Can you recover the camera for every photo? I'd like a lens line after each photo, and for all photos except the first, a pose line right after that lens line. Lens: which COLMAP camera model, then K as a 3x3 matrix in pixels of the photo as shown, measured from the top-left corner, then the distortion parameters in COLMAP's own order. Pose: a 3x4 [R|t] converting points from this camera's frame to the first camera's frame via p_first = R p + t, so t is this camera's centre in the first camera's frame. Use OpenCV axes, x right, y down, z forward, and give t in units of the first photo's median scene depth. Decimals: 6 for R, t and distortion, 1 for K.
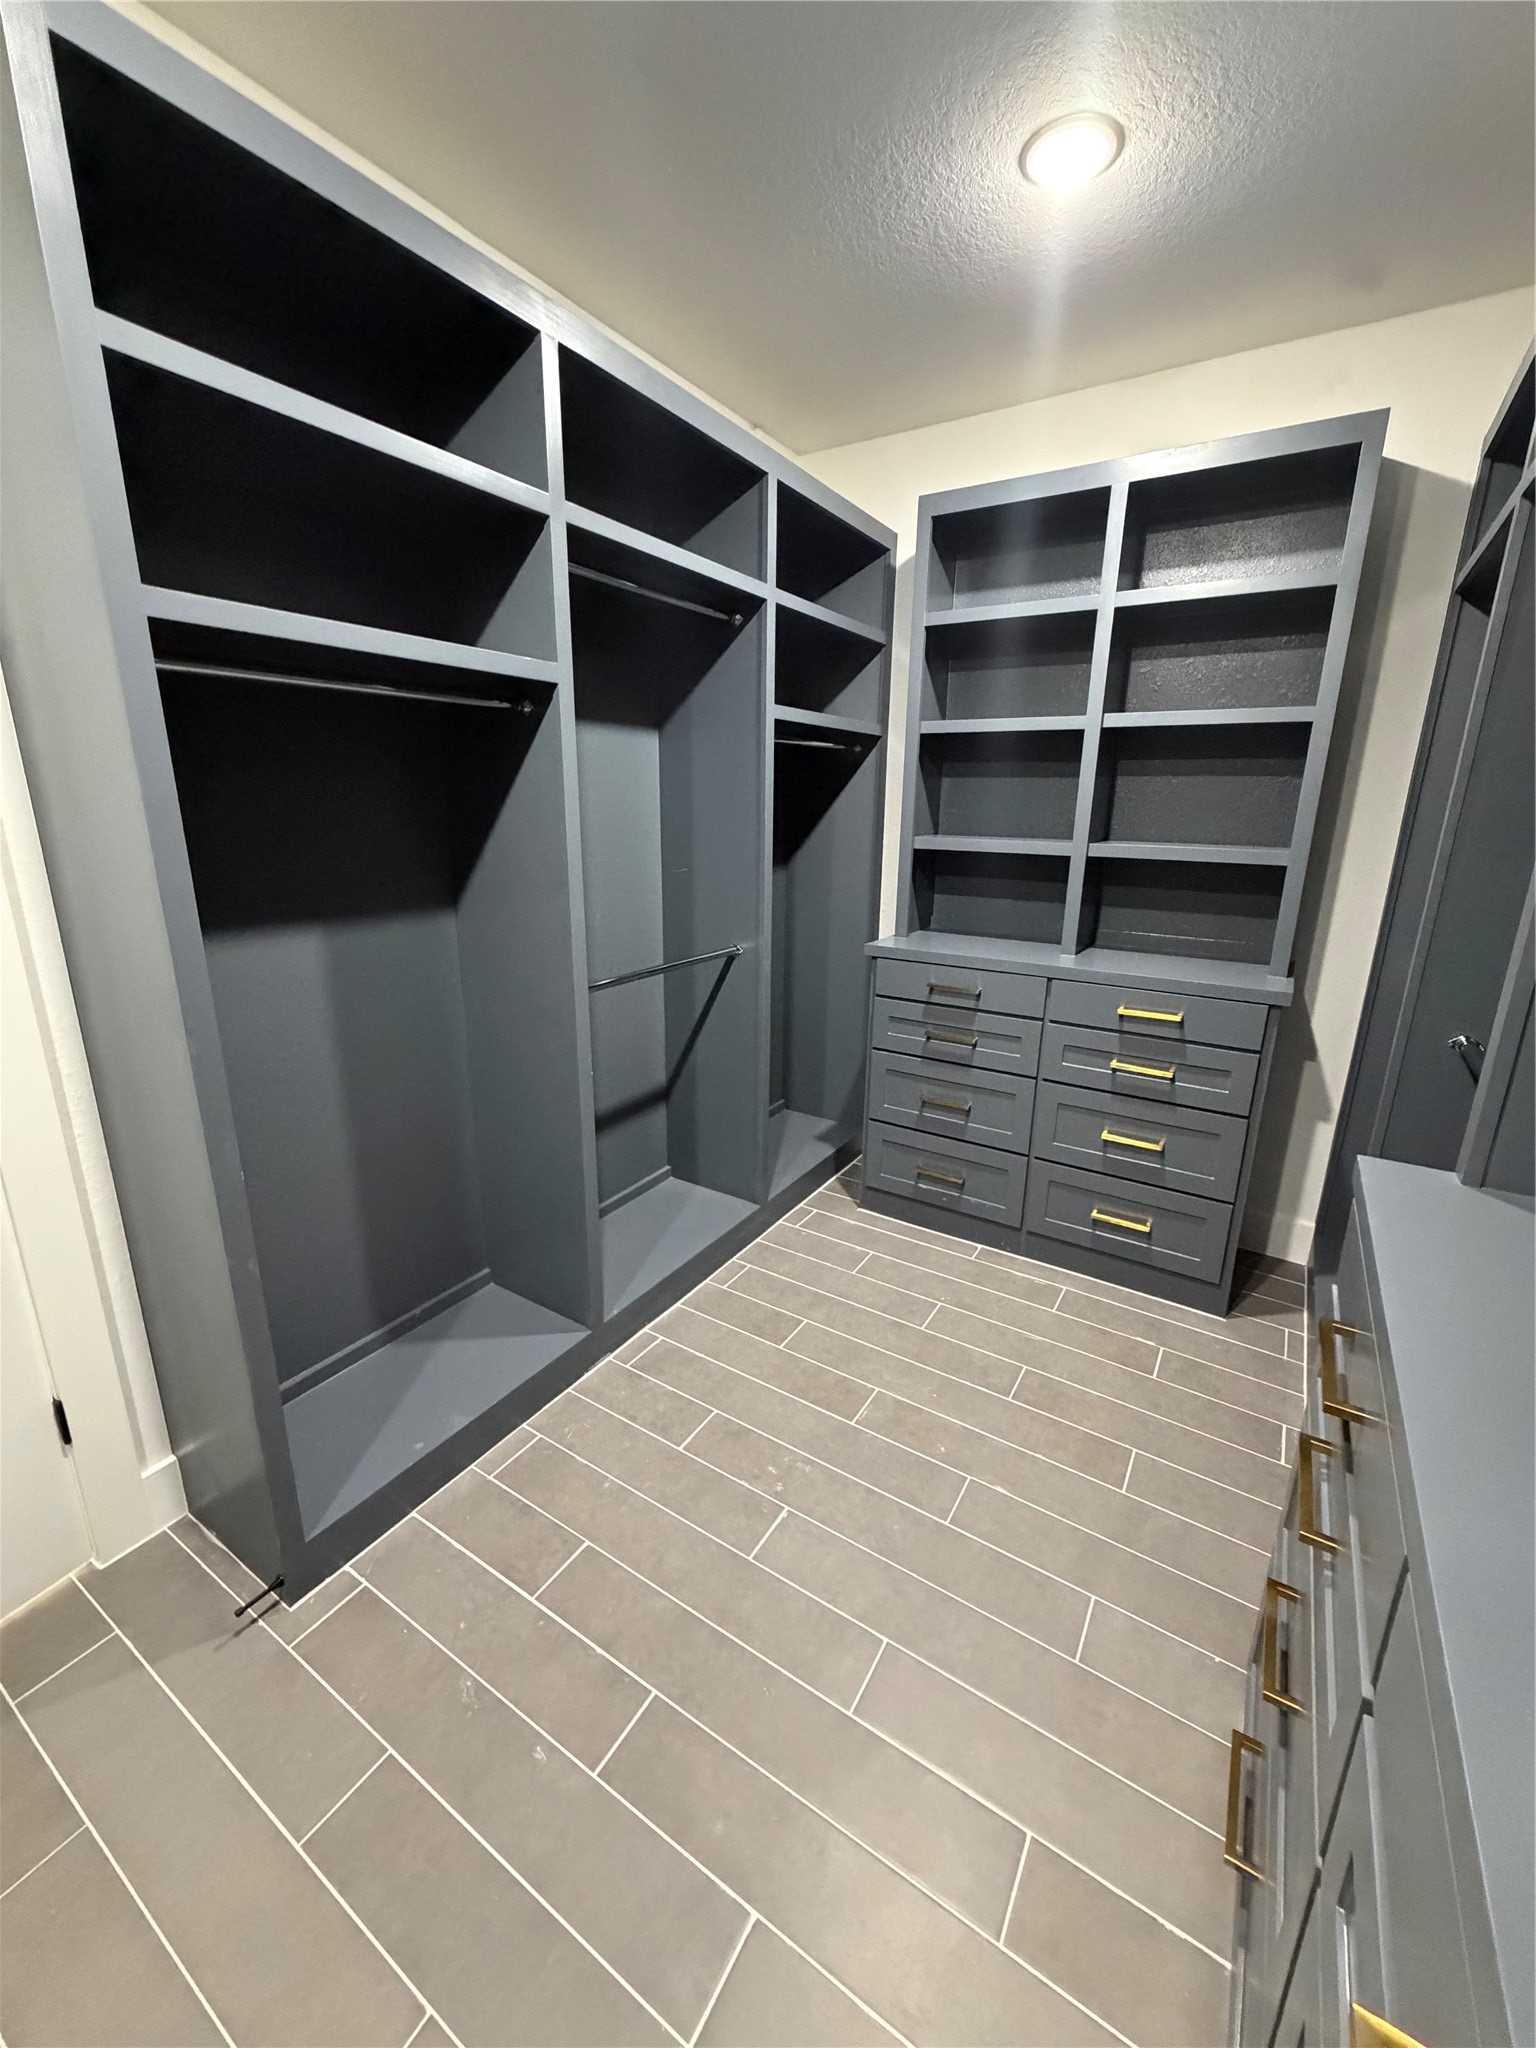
lens RADIAL K [[818.6, 0, 764.1], [0, 818.6, 1018.9], [0, 0, 1]] dist [-0.000181, 0.000120]
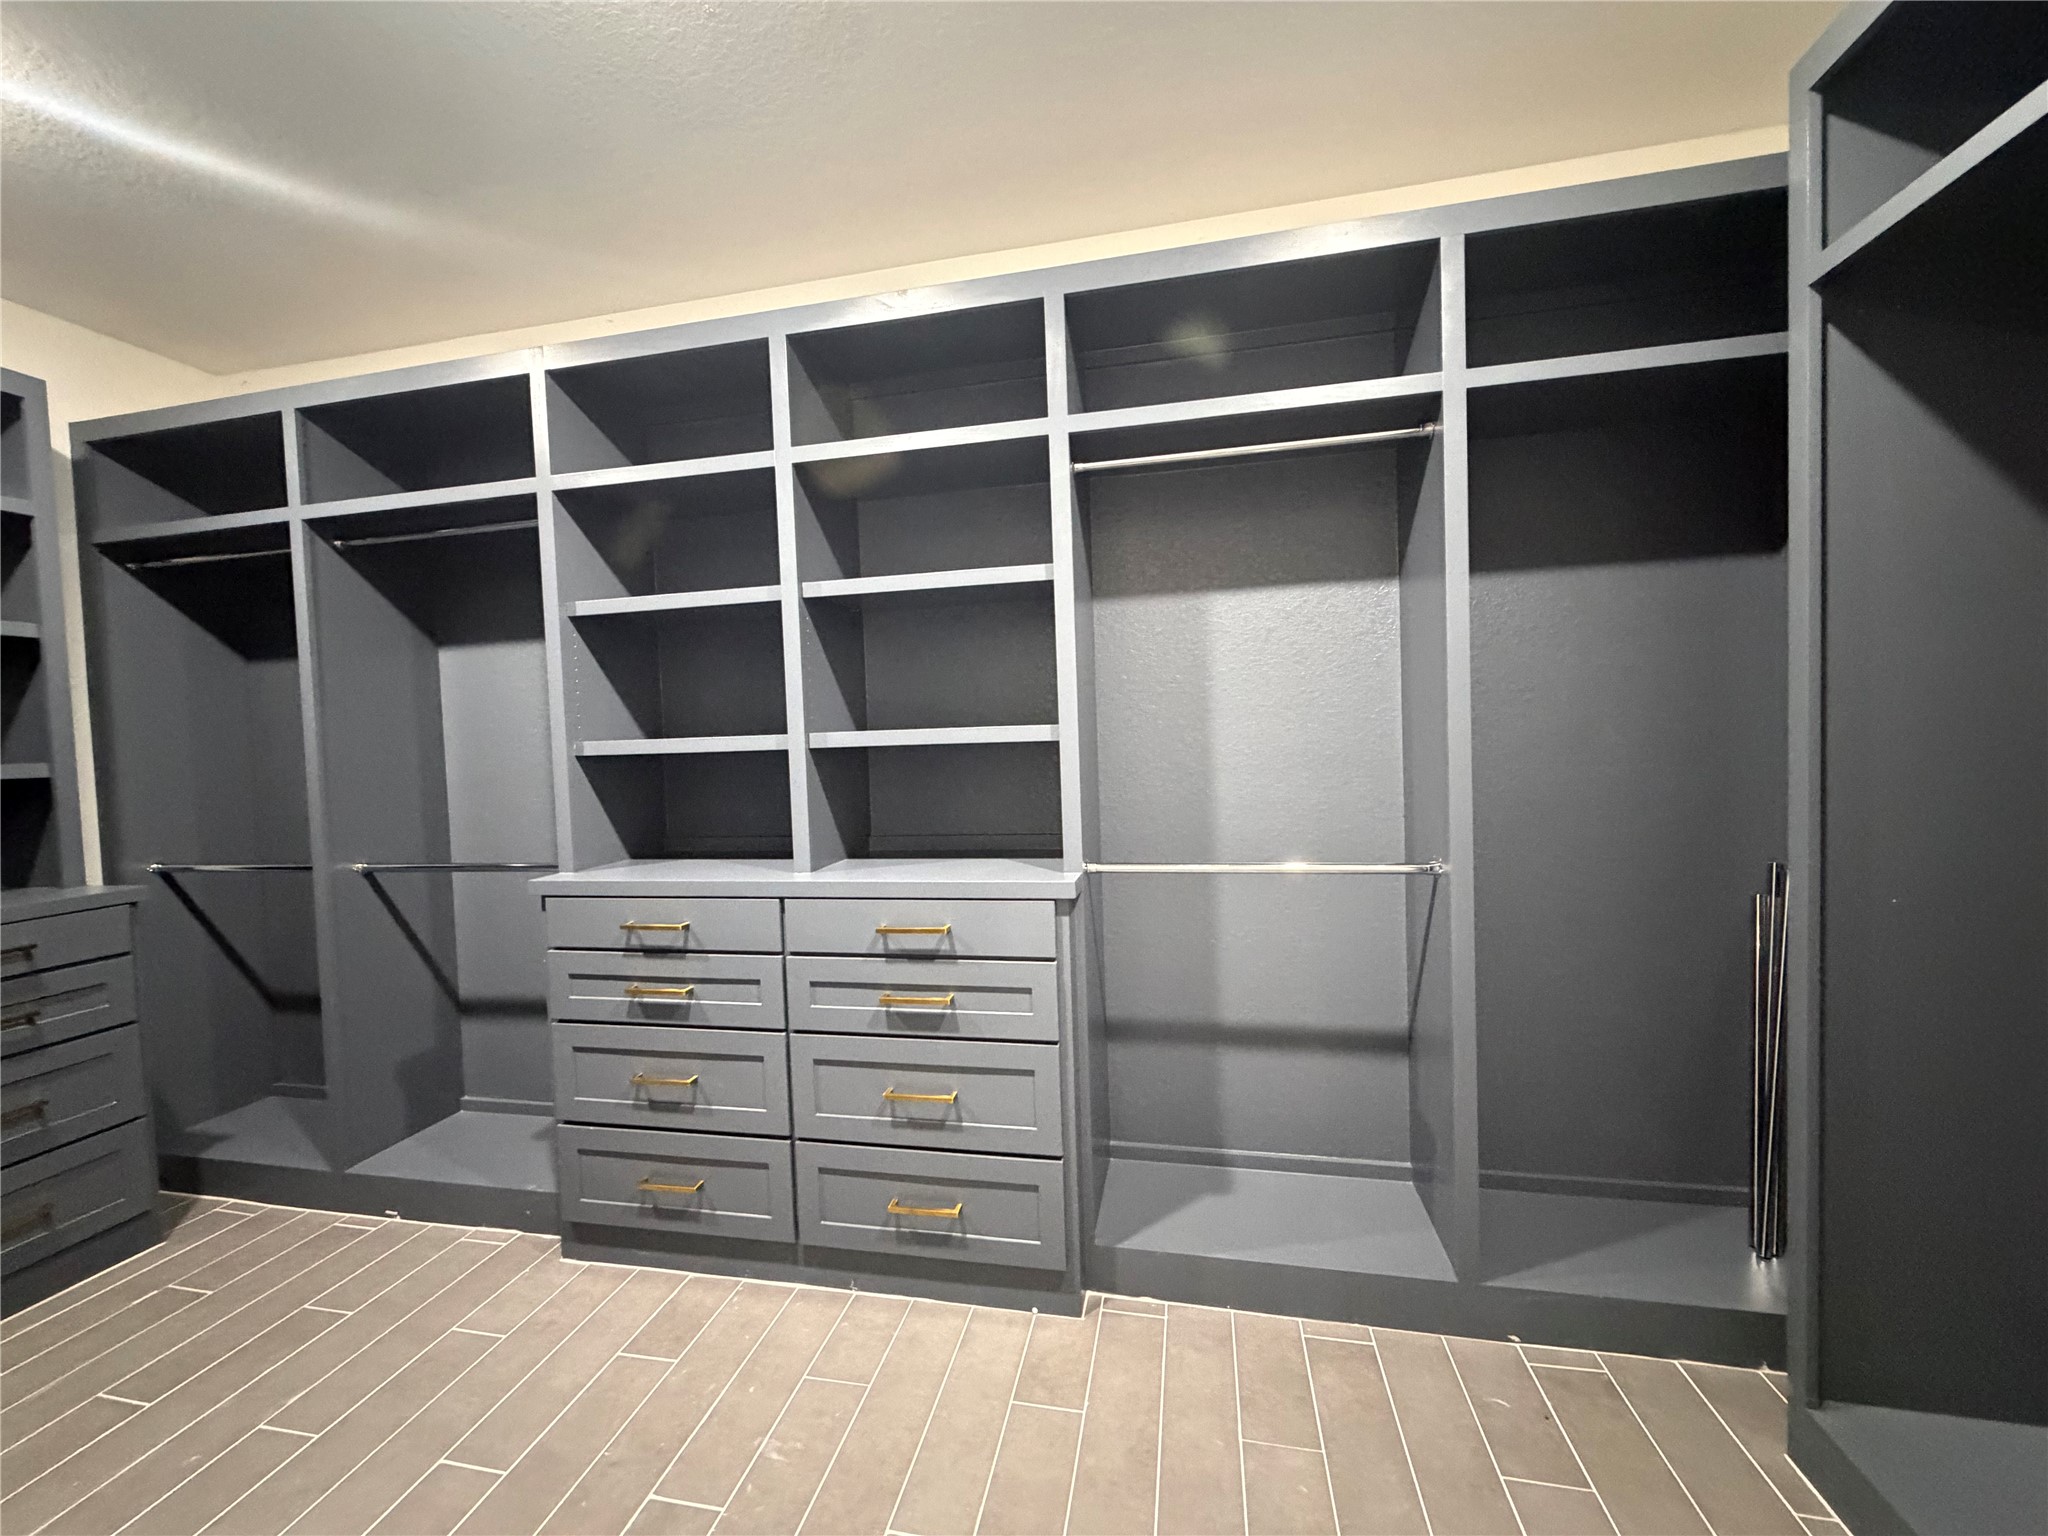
lens RADIAL K [[818.6, 0, 1018.9], [0, 818.6, 767.9], [0, 0, 1]] dist [-0.000181, 0.000120]
pose [[-0.351030, -0.035049, 0.935708, -0.652678], [0.272636, 0.952177, 0.137945, -0.015393], [-0.895794, 0.303531, -0.324687, 0.259789]]
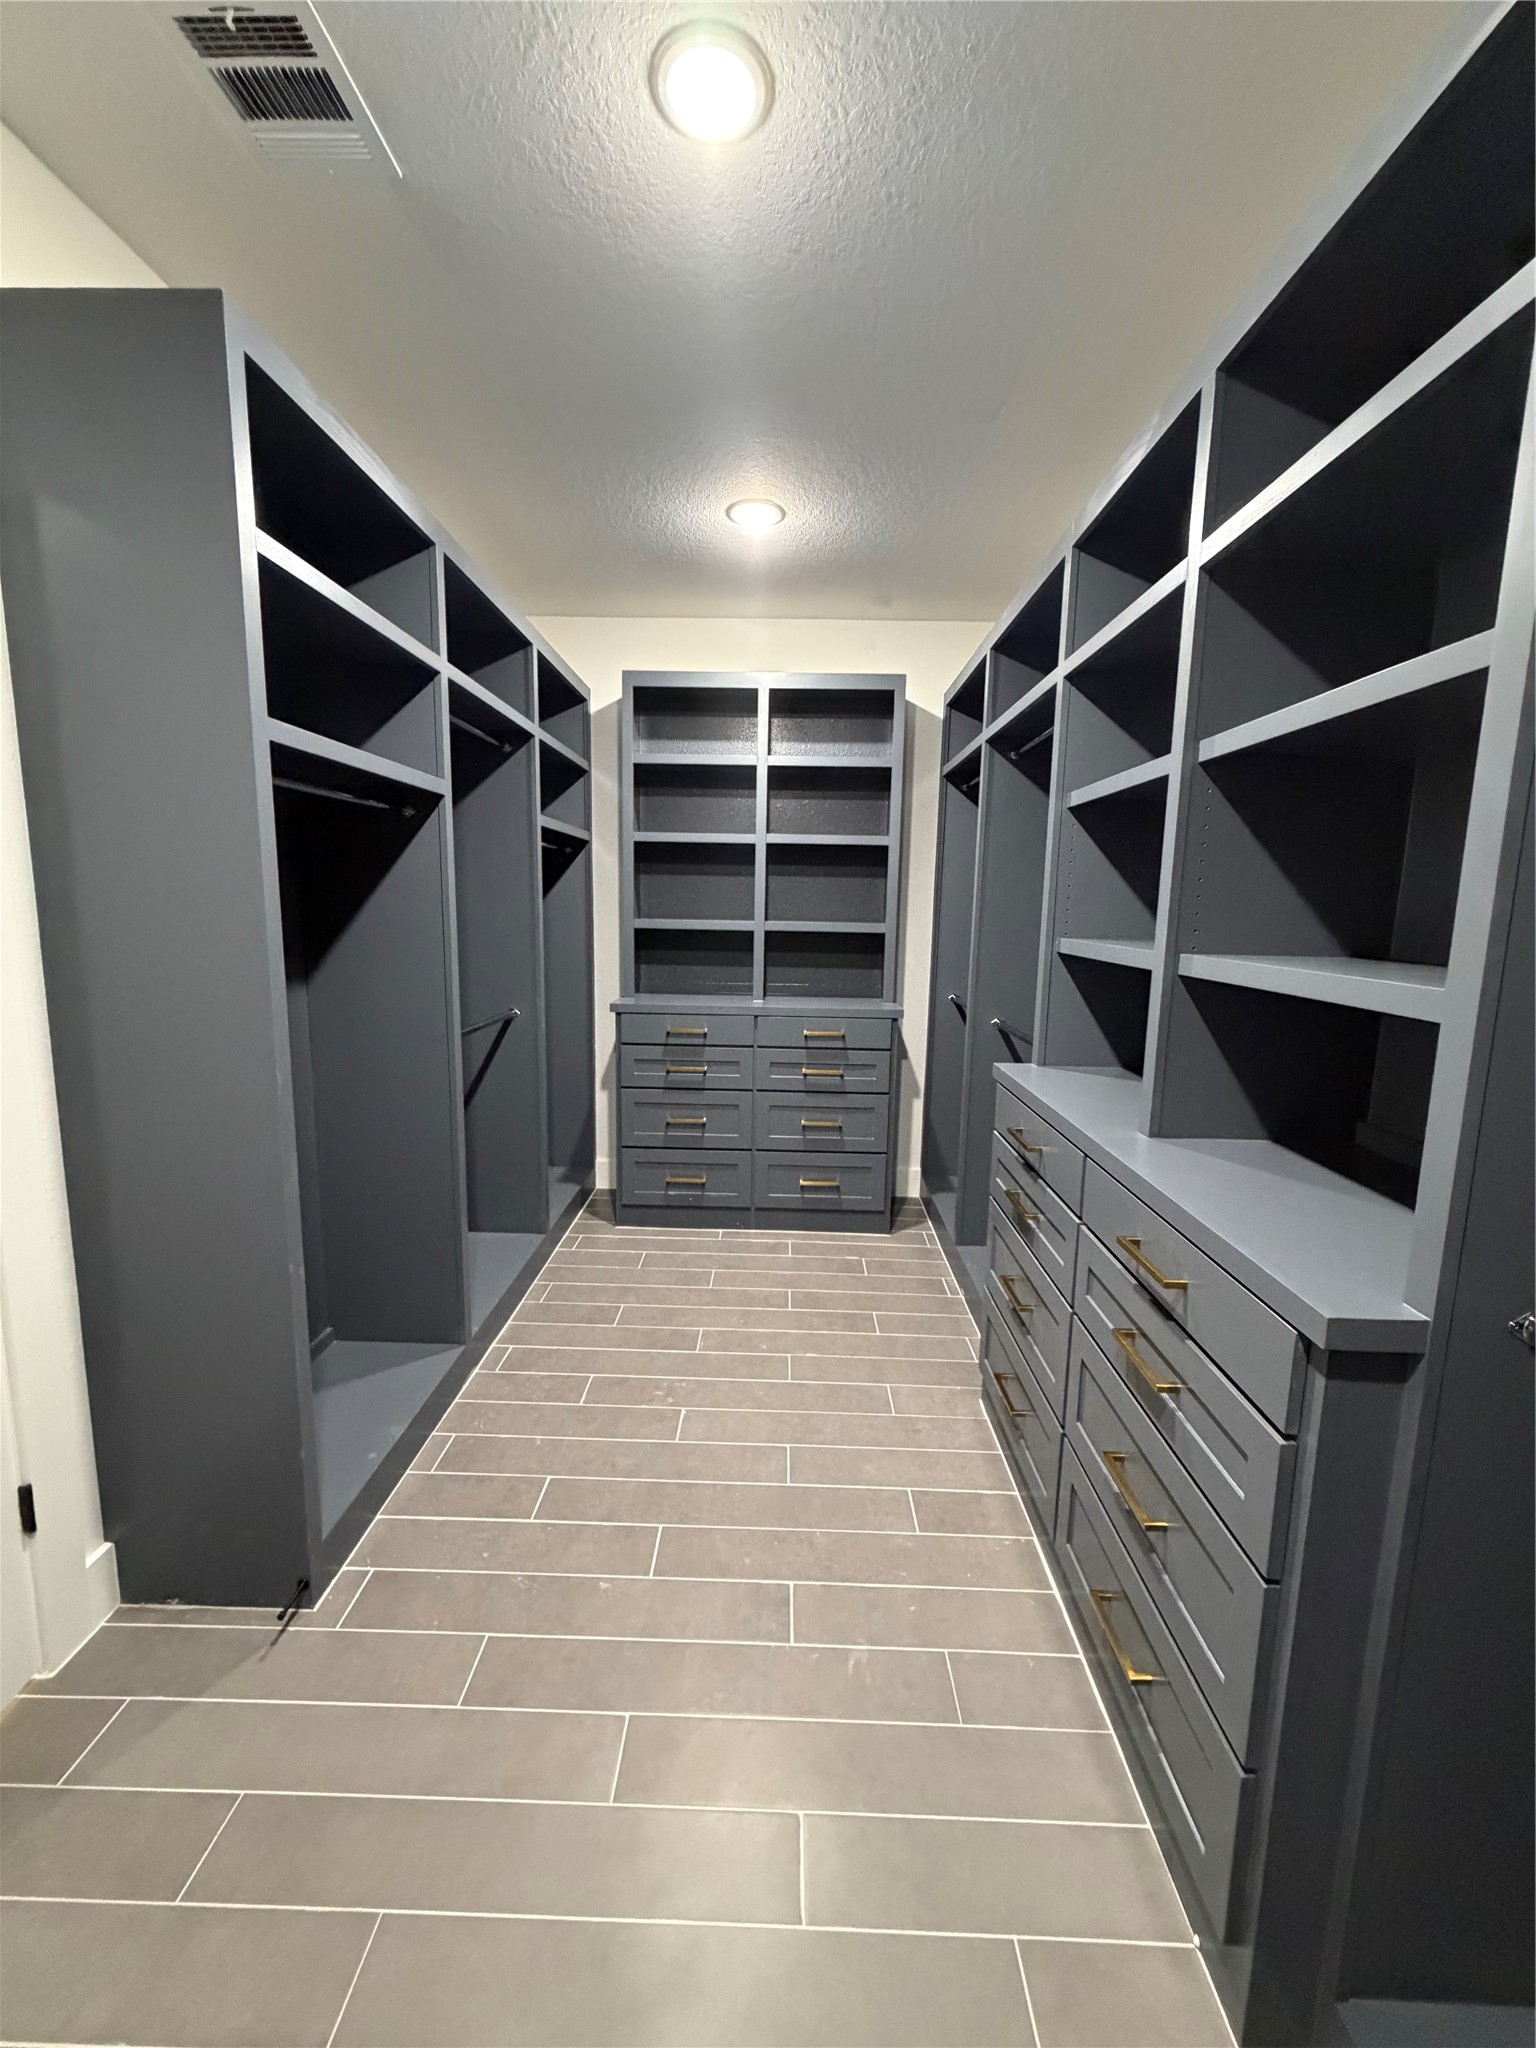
lens RADIAL K [[818.6, 0, 766.5], [0, 818.6, 1018.1], [0, 0, 1]] dist [-0.000181, 0.000120]
pose [[0.857784, -0.069430, 0.509299, -0.357462], [0.127118, 0.988711, -0.079313, 0.069088], [-0.498043, 0.132775, 0.856927, -0.211103]]
